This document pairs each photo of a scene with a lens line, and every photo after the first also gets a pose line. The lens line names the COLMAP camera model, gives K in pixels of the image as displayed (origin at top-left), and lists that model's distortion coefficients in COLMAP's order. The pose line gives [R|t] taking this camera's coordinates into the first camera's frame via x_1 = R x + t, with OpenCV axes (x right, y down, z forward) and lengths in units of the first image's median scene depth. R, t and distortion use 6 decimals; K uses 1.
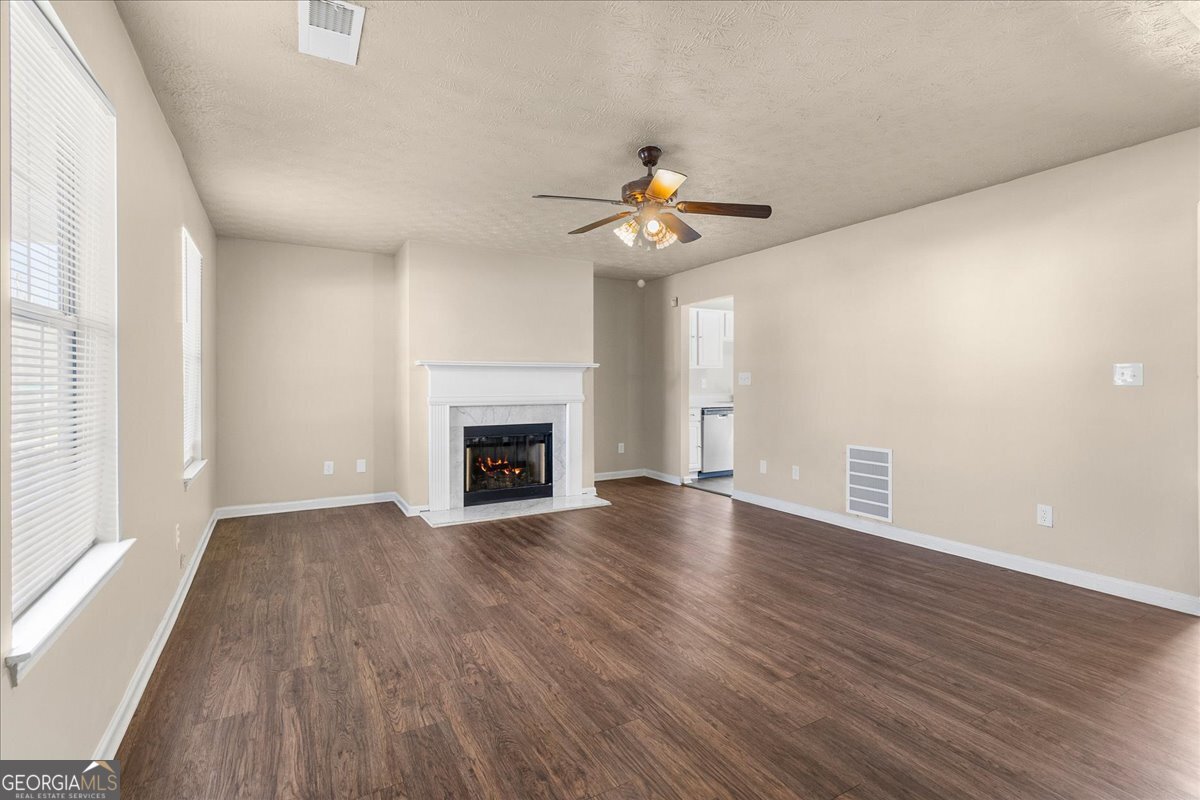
lens RADIAL K [[564.0, 0, 618.4], [0, 564.0, 384.5], [0, 0, 1]] dist [0.002016, 0.000032]
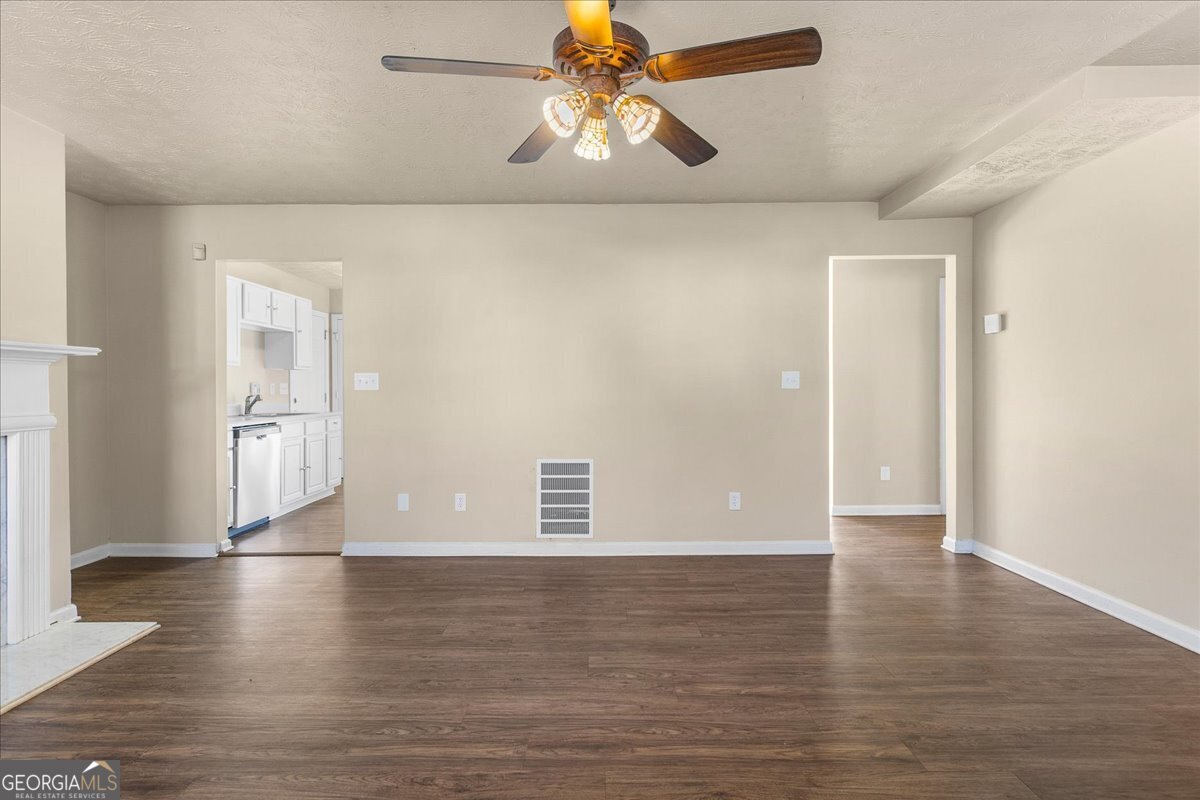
lens RADIAL K [[582.7, 0, 599.2], [0, 582.7, 391.8], [0, 0, 1]] dist [-0.000247, 0.000140]
pose [[0.513642, -0.005897, 0.857984, -0.395168], [0.004091, 0.999982, 0.004424, 0.000676], [-0.857995, 0.001237, 0.513657, 0.597294]]
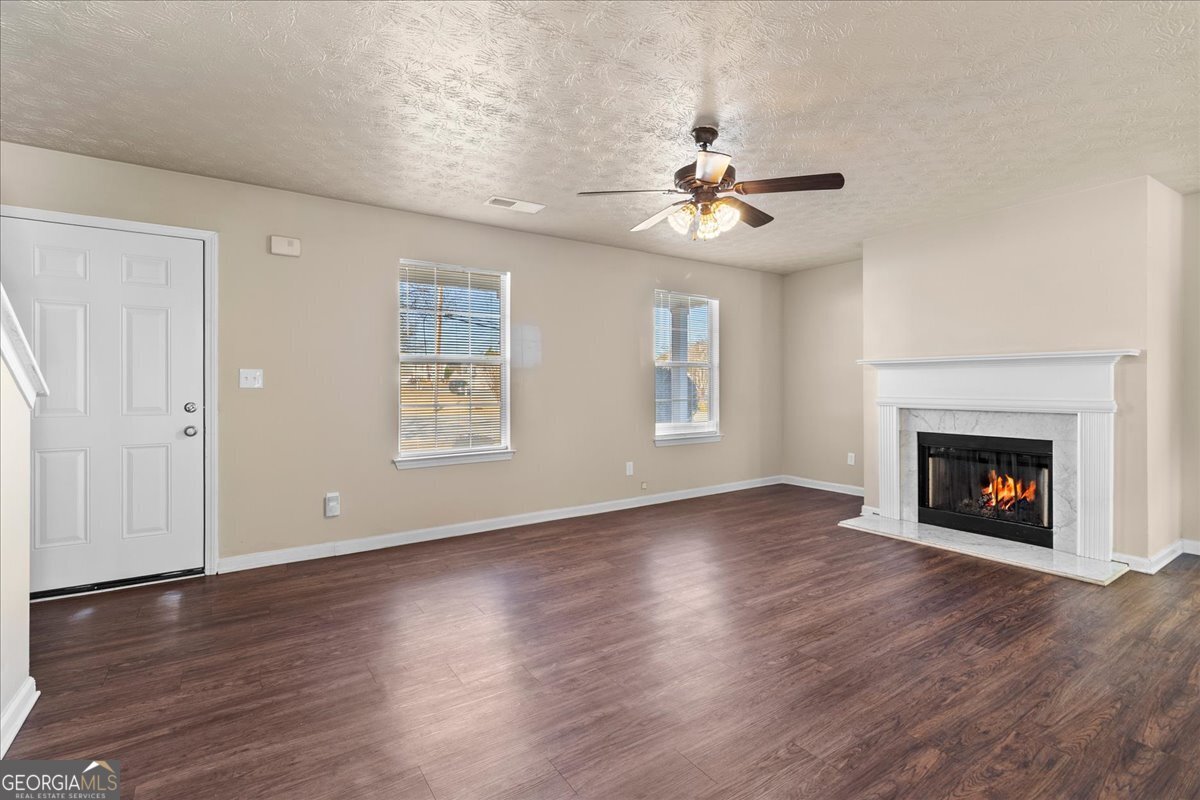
lens RADIAL K [[564.0, 0, 618.4], [0, 564.0, 384.5], [0, 0, 1]] dist [0.002016, 0.000032]
pose [[0.074891, 0.000644, -0.997192, 0.831662], [0.002200, 0.999997, 0.000811, -0.001773], [0.997189, -0.002255, 0.074889, 0.677522]]
